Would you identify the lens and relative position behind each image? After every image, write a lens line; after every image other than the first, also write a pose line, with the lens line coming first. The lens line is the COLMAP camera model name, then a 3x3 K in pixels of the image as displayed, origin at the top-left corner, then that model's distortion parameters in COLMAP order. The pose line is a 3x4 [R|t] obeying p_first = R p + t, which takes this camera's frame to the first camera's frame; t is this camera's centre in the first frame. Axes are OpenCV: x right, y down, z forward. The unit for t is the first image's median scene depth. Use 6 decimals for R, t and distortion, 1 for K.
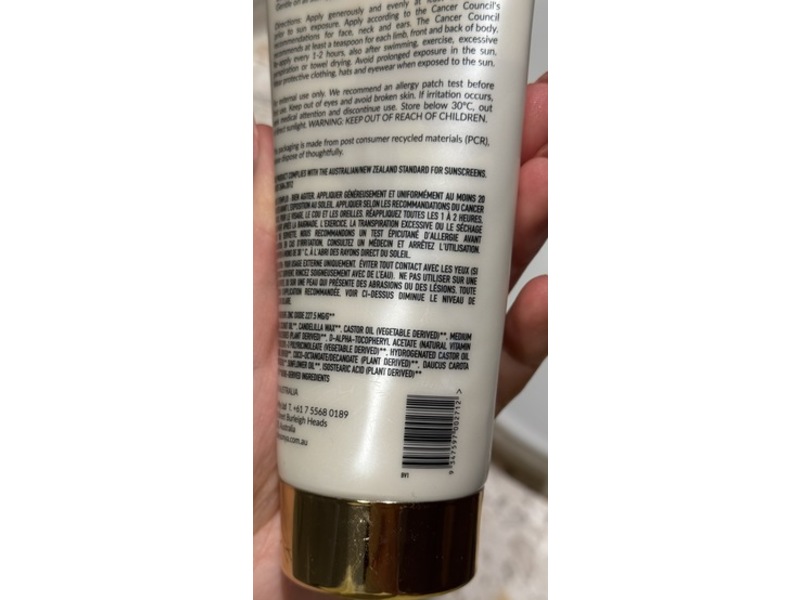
lens RADIAL K [[1111.8, 0, 400.0], [0, 1111.8, 300.0], [0, 0, 1]] dist [0.002484, -0.059369]
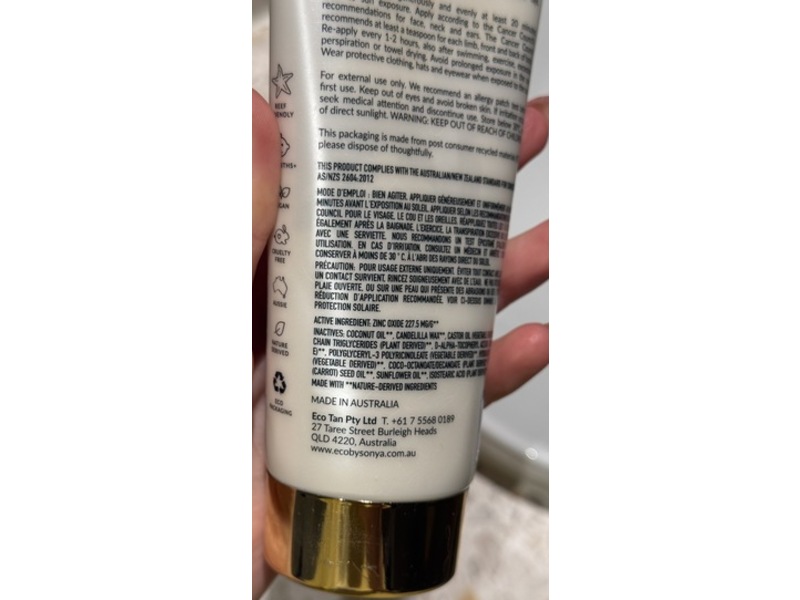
lens RADIAL K [[1111.8, 0, 400.0], [0, 1111.8, 300.0], [0, 0, 1]] dist [0.002484, -0.059369]
pose [[0.294414, -0.084081, 0.951972, -1.003070], [-0.071913, 0.991349, 0.109799, -0.111961], [-0.952969, -0.100785, 0.285820, 0.739899]]
